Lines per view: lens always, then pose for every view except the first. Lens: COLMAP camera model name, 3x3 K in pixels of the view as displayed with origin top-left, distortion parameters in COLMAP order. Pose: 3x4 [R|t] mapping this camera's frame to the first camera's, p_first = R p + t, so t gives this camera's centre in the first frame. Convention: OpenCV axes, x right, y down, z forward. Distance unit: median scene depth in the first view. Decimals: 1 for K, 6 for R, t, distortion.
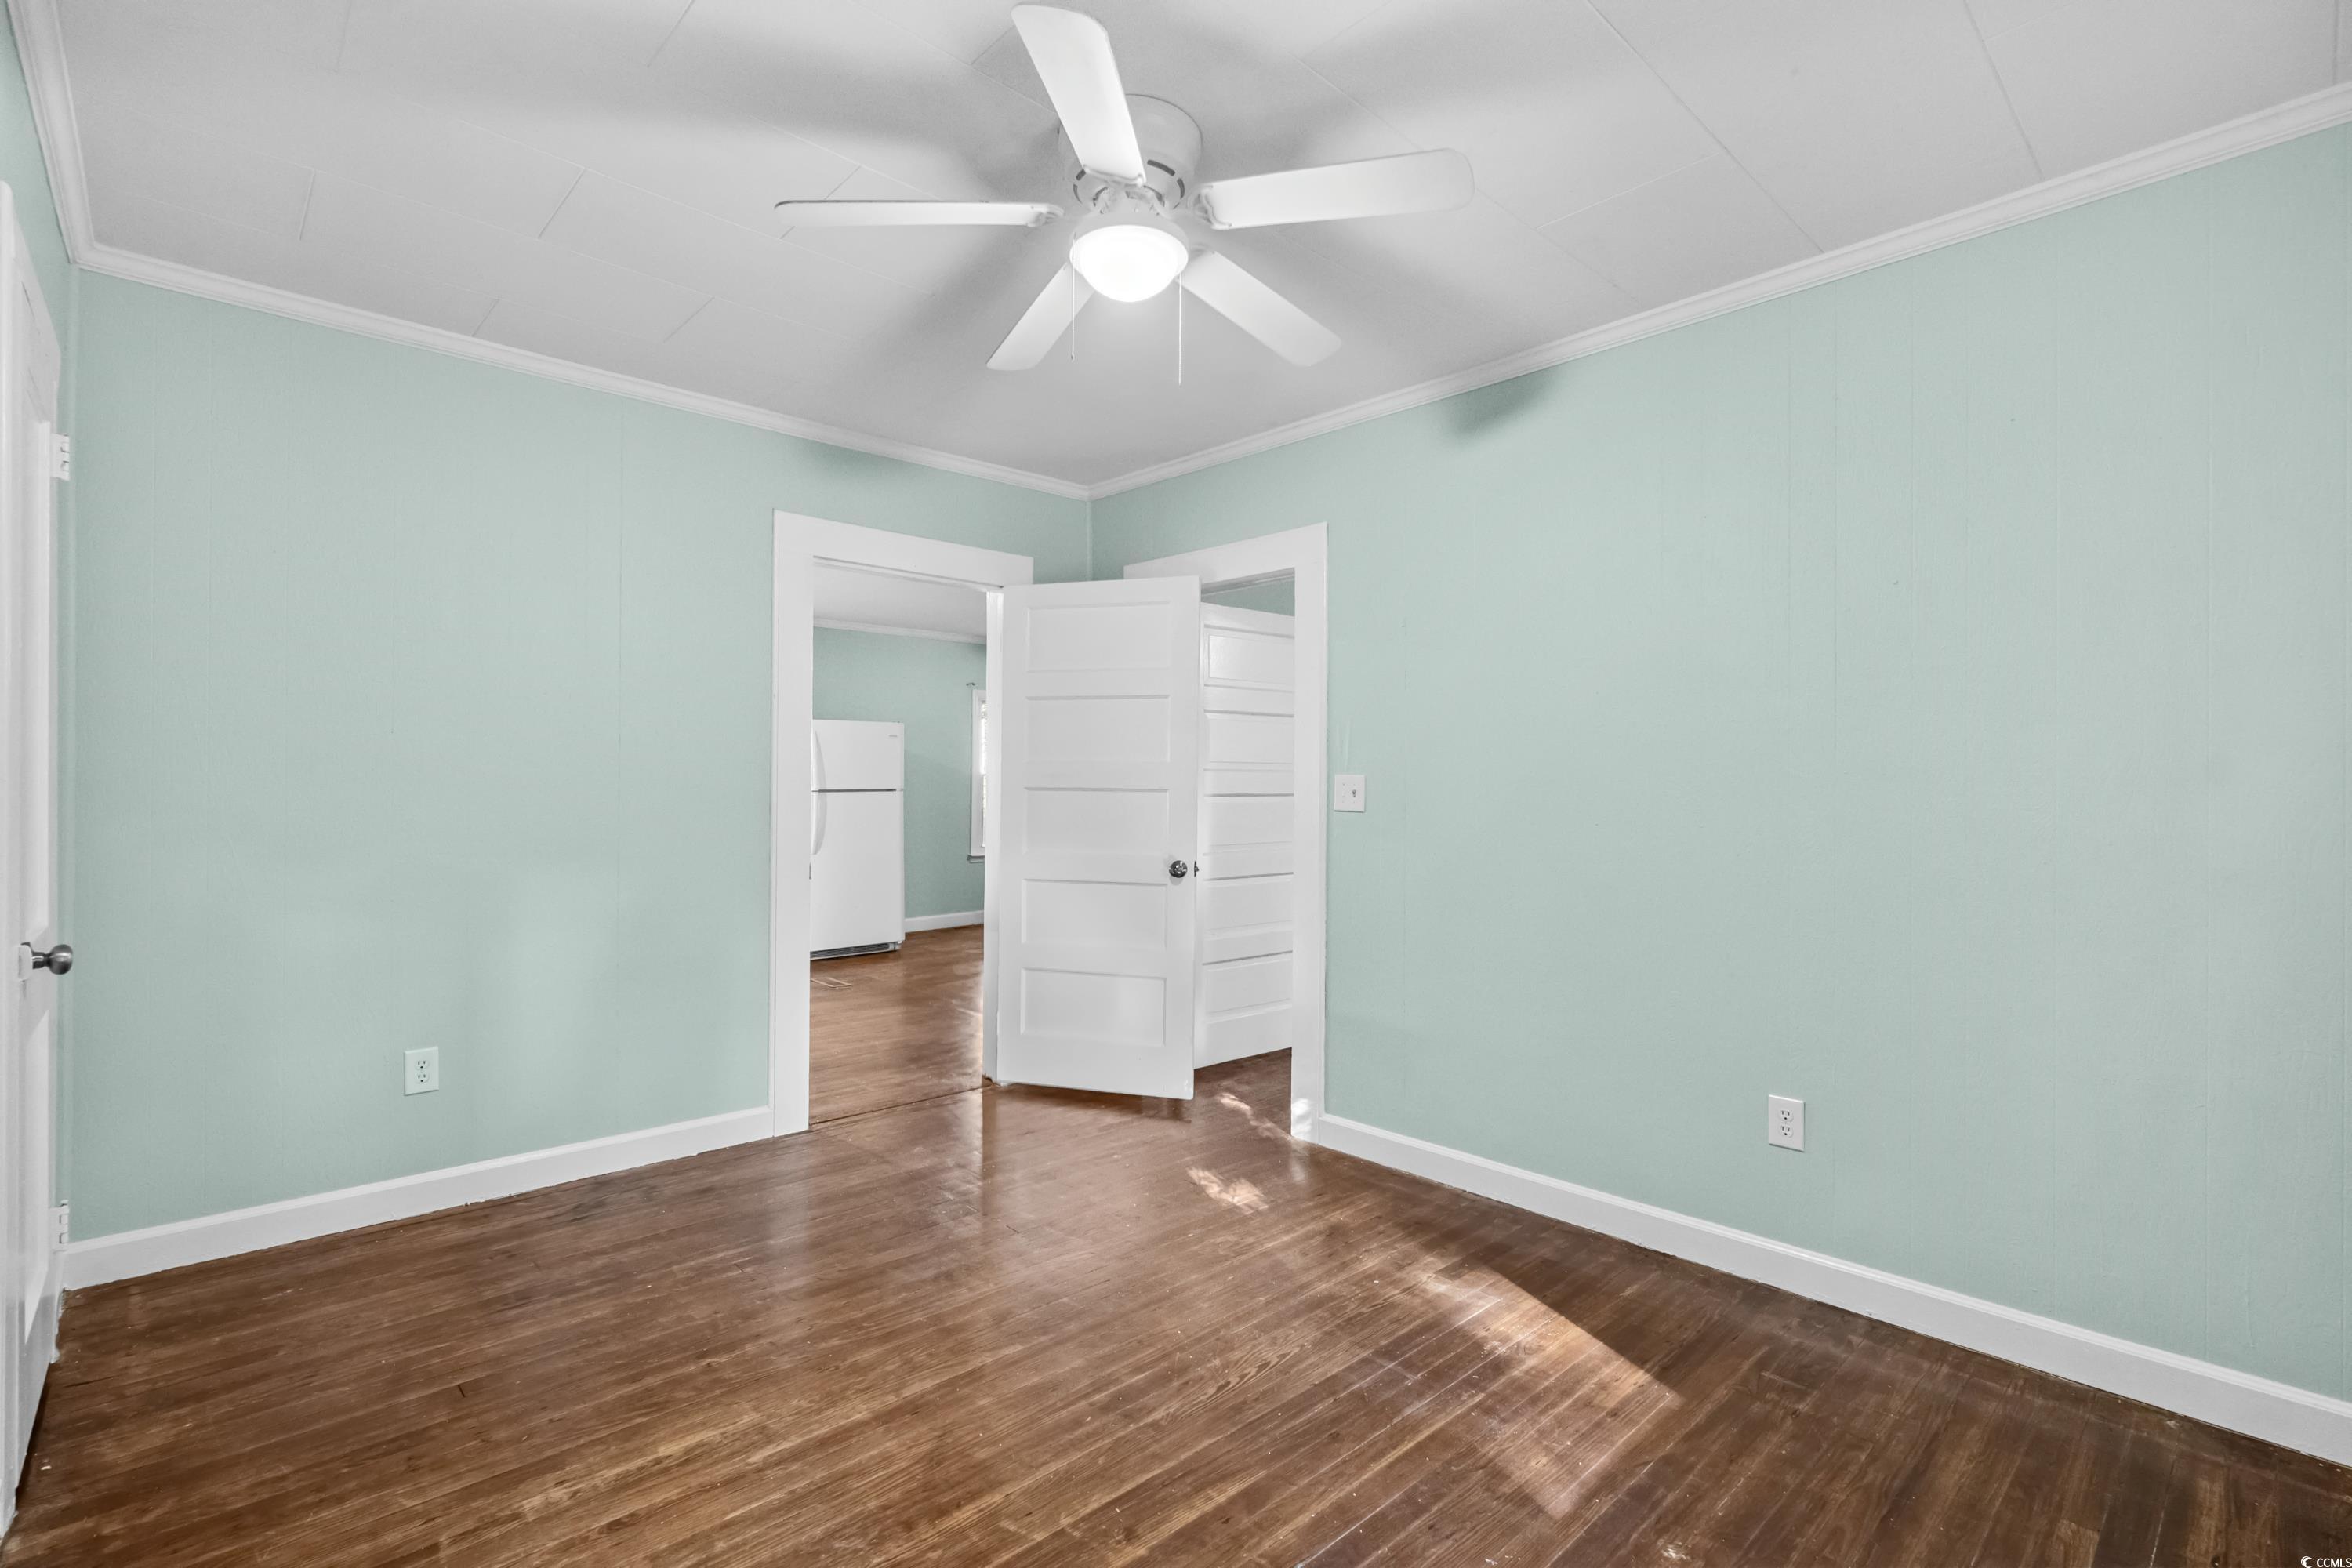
lens RADIAL K [[1069.4, 0, 1175.3], [0, 1069.4, 787.0], [0, 0, 1]] dist [-0.001223, 0.000328]
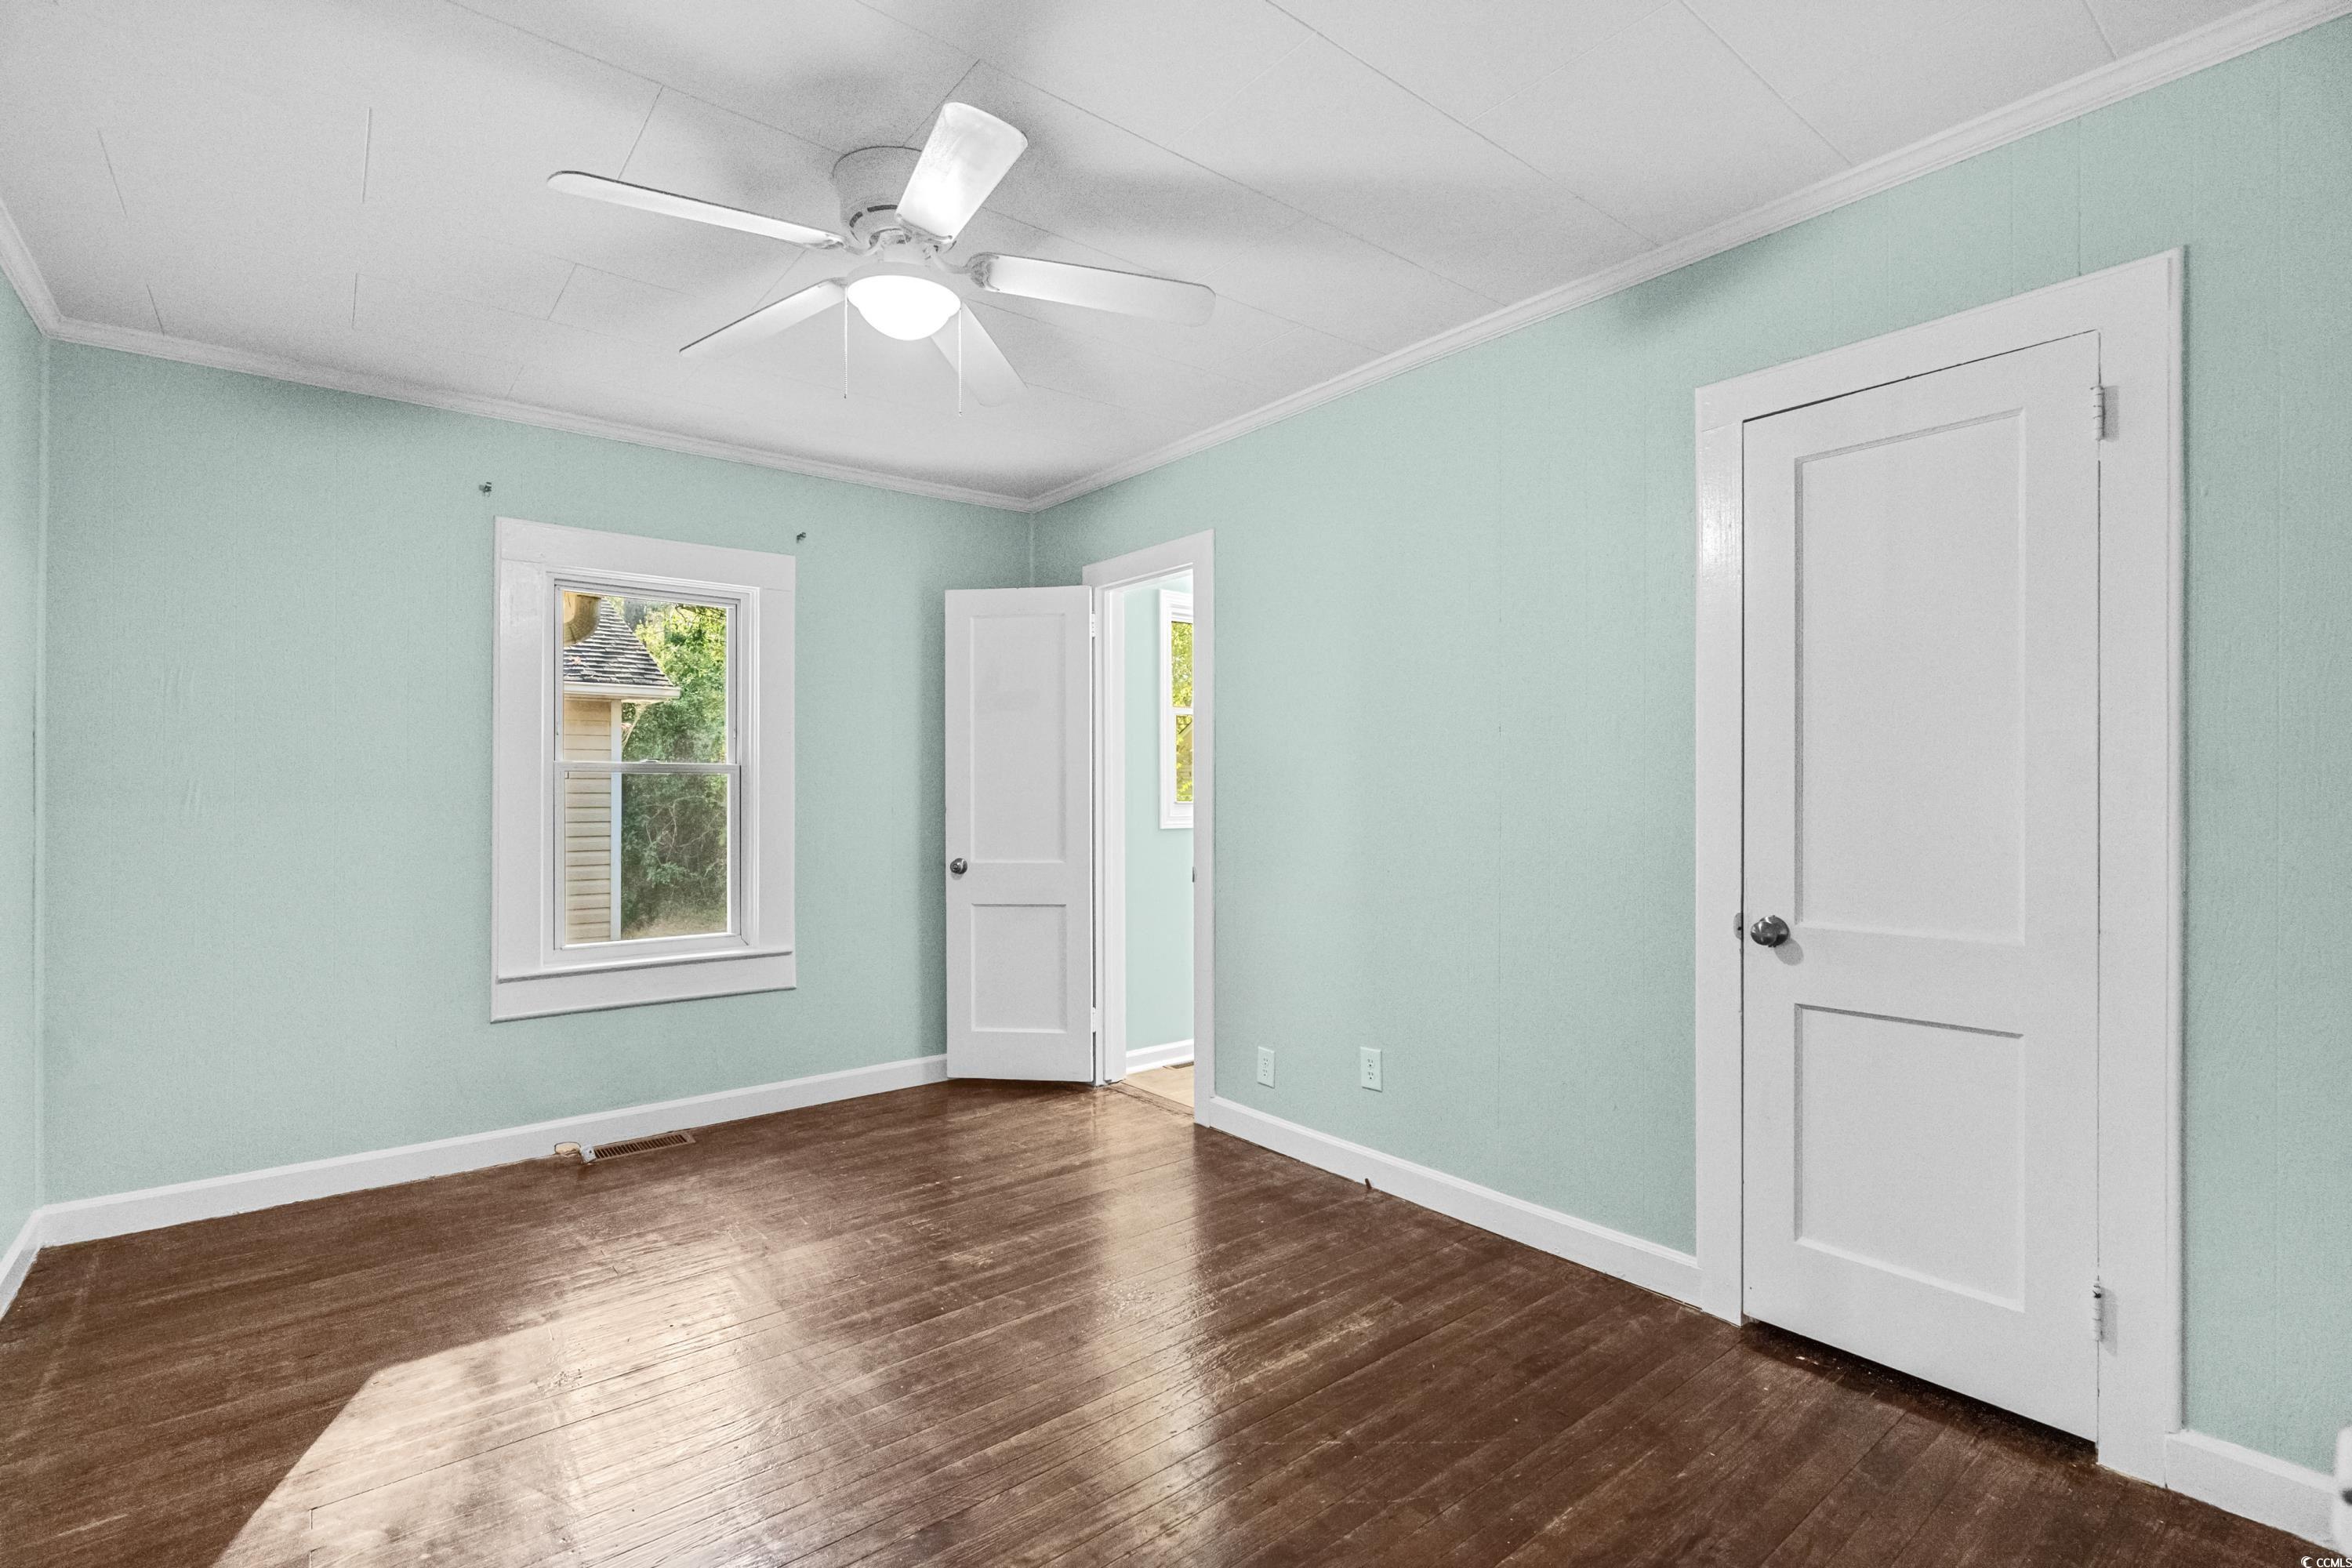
lens RADIAL K [[1069.4, 0, 1175.8], [0, 1069.4, 786.6], [0, 0, 1]] dist [-0.001223, 0.000328]
pose [[-0.997889, -0.004126, 0.064814, -0.417886], [-0.004465, 0.999977, -0.005085, -0.002990], [-0.064792, -0.005363, -0.997884, 2.220377]]
